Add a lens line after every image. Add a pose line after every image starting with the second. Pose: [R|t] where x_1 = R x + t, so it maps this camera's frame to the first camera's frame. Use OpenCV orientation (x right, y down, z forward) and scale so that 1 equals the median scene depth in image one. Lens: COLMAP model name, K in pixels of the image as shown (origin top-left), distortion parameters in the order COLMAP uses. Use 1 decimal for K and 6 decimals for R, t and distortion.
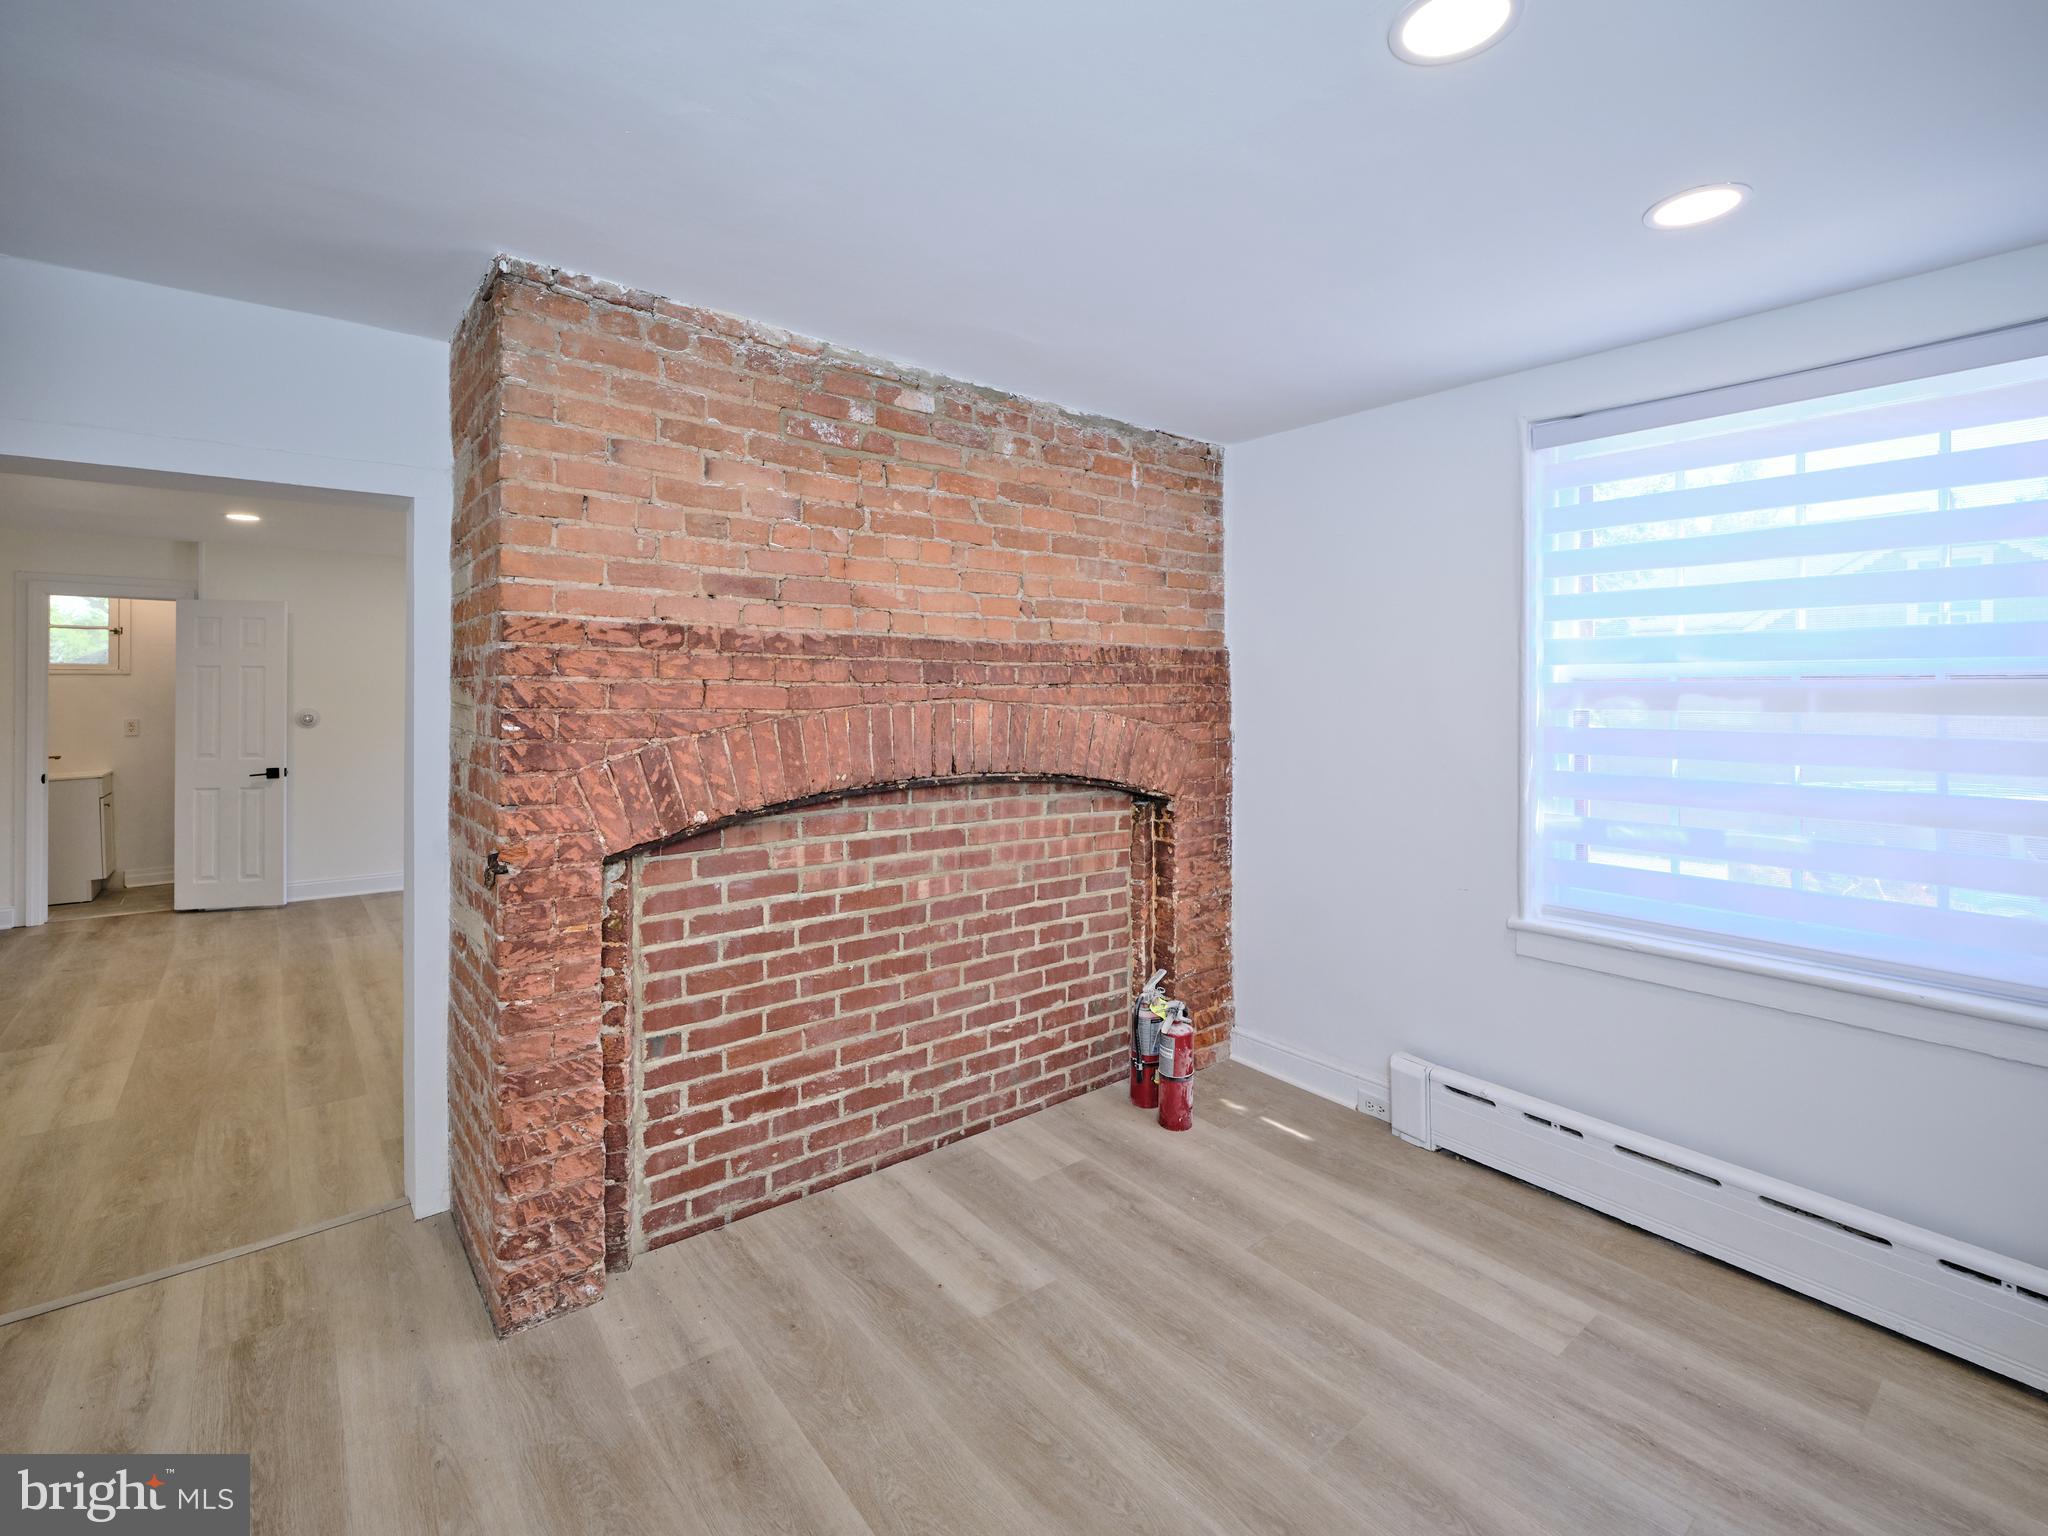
lens RADIAL K [[943.9, 0, 1019.8], [0, 943.9, 692.1], [0, 0, 1]] dist [0.000242, 0.000214]
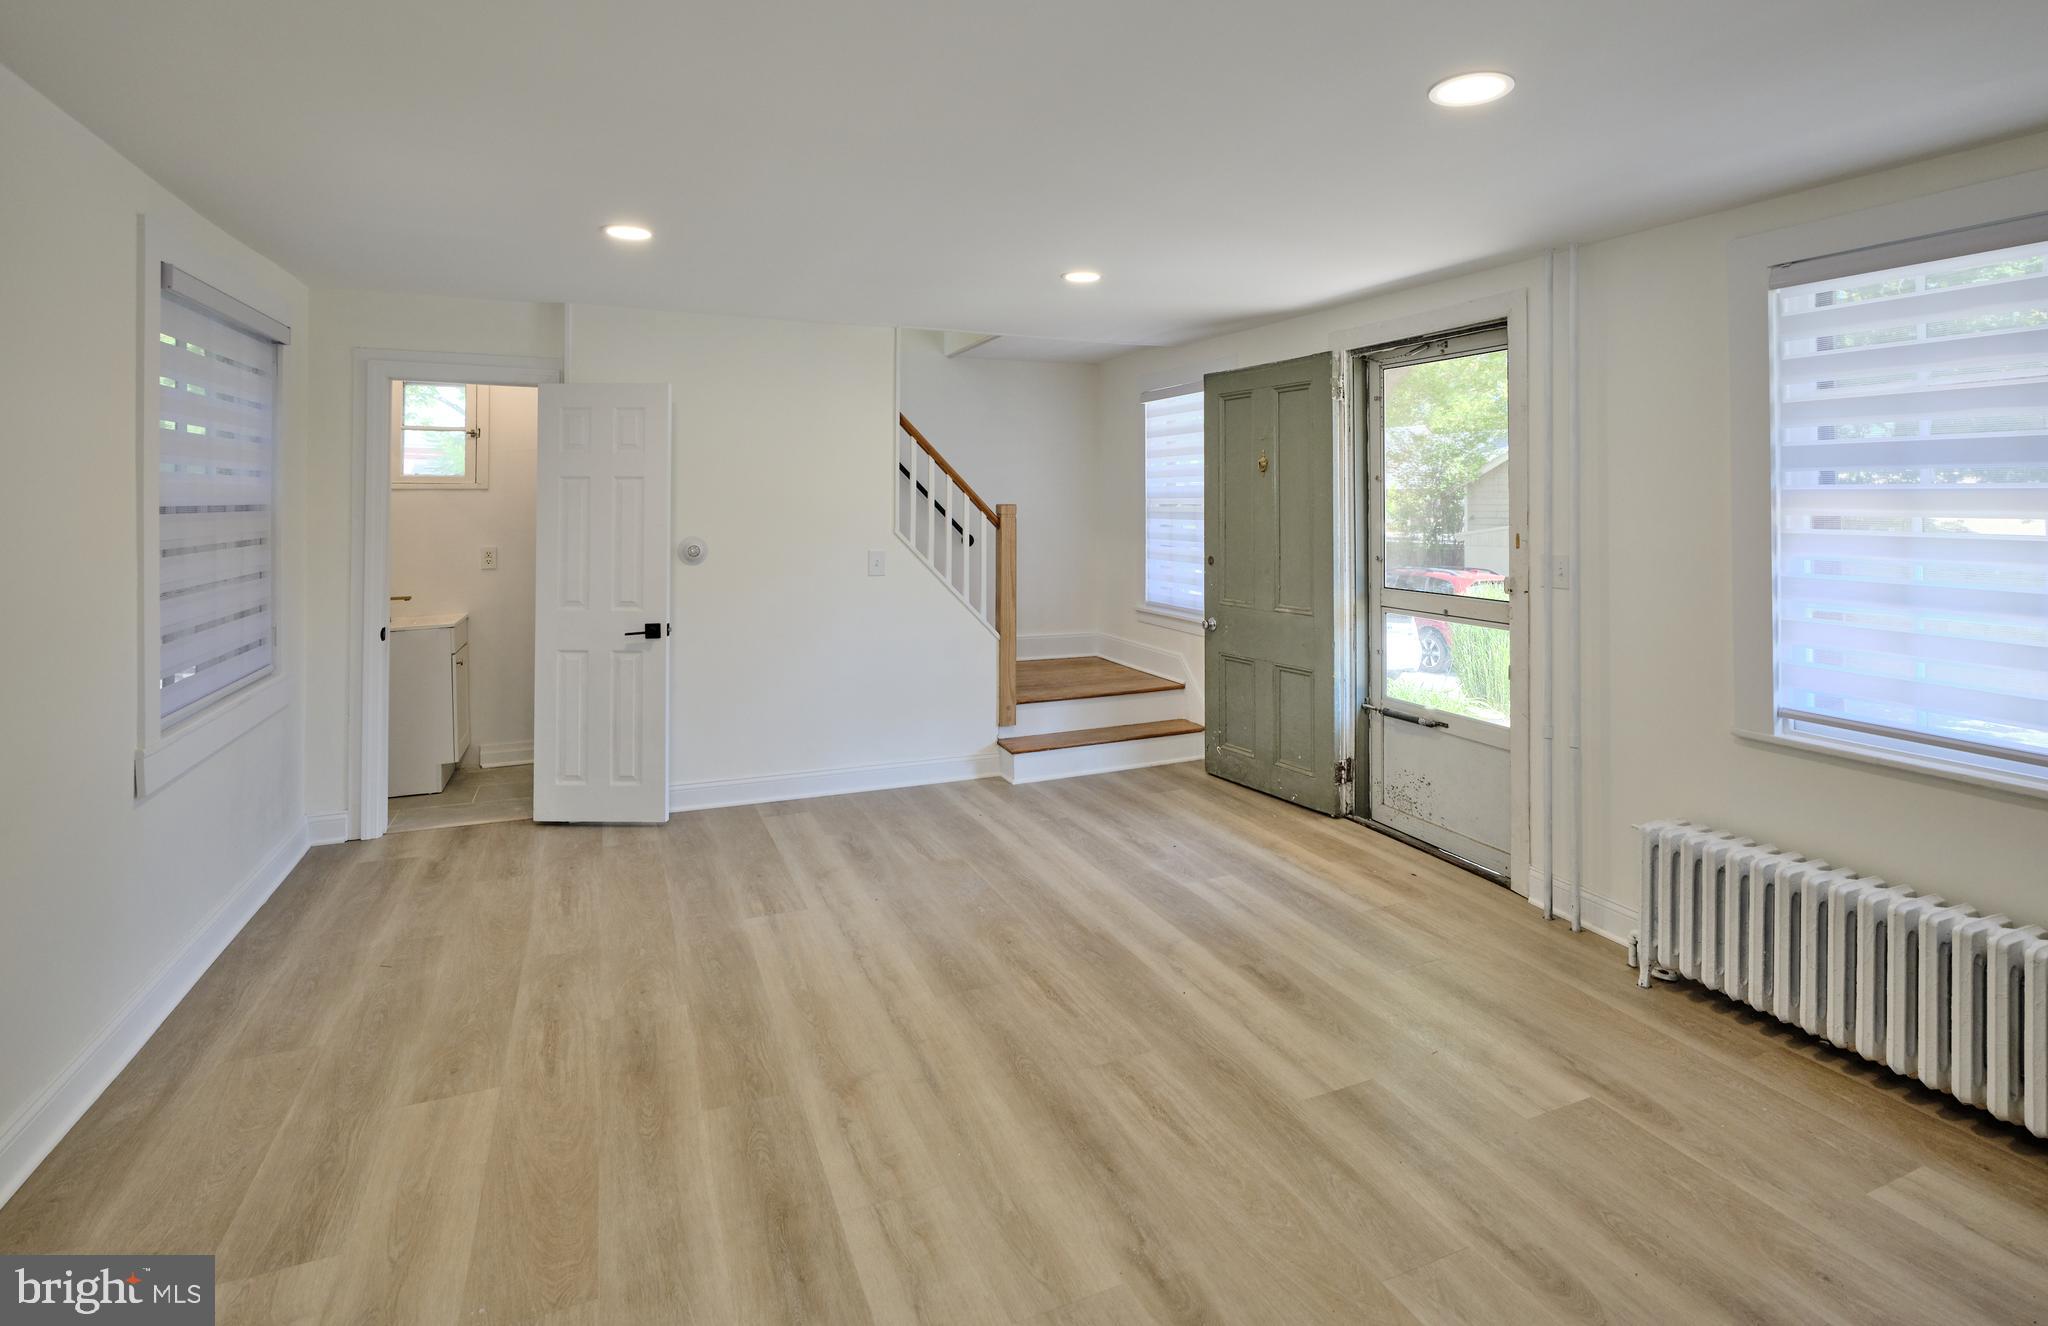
lens RADIAL K [[979.4, 0, 1025.5], [0, 979.4, 500.7], [0, 0, 1]] dist [0.001980, 0.000390]
pose [[0.964182, -0.000078, -0.265243, -0.337739], [-0.001875, 0.999973, -0.007110, -0.005106], [0.265236, 0.007353, 0.964155, 0.379575]]
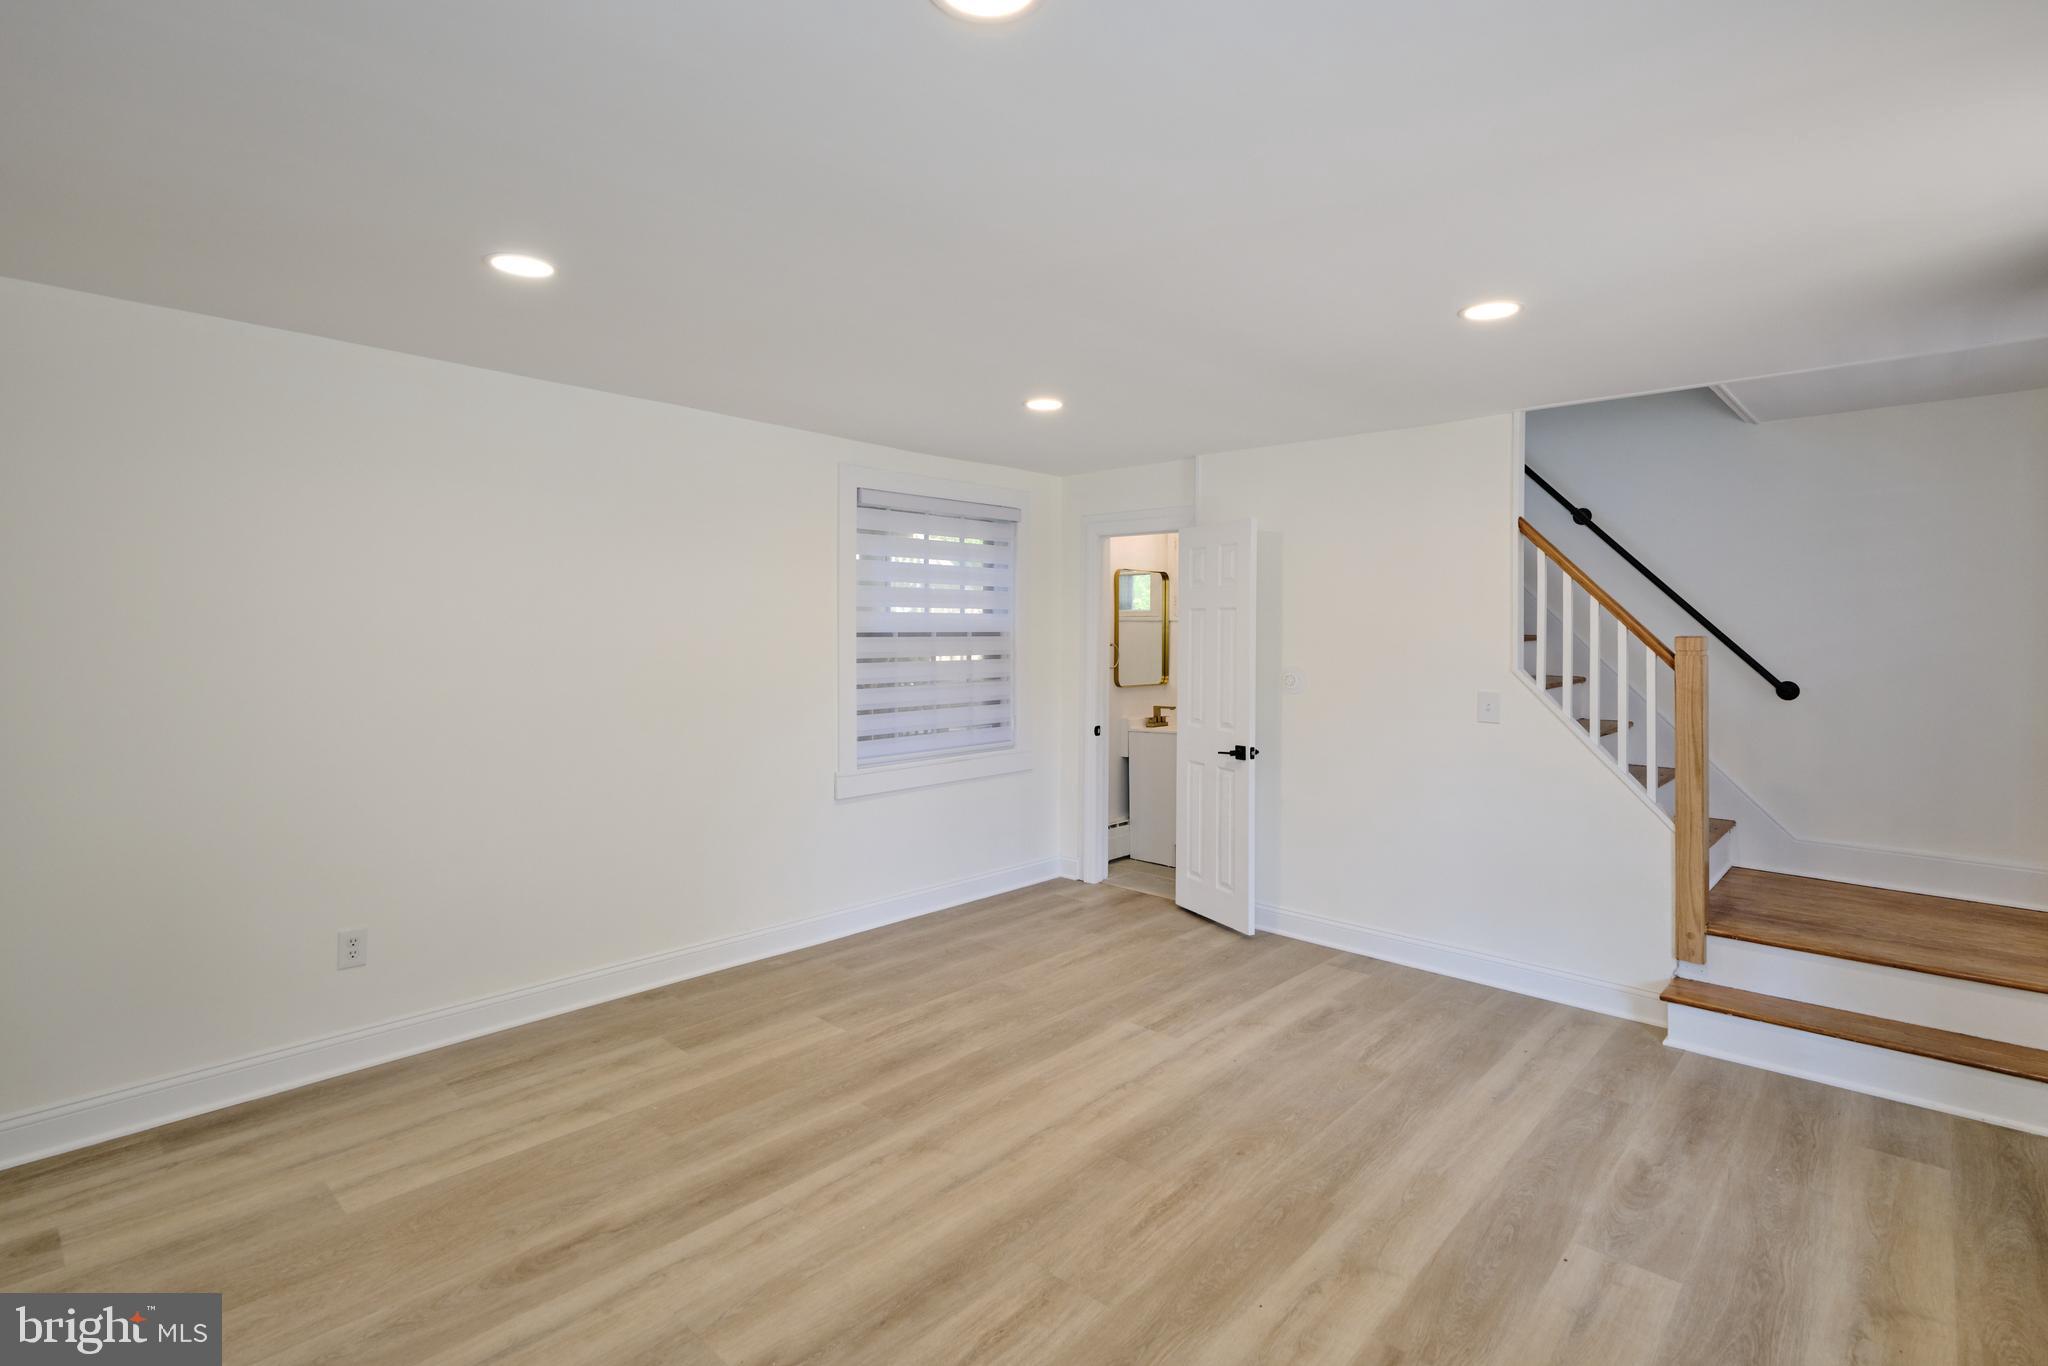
lens RADIAL K [[988.7, 0, 1025.9], [0, 988.7, 629.4], [0, 0, 1]] dist [0.002125, 0.000186]
pose [[0.143719, -0.000776, -0.989618, -0.055541], [-0.008525, 0.999962, -0.002022, -0.006702], [0.989582, 0.008727, 0.143707, 0.727014]]
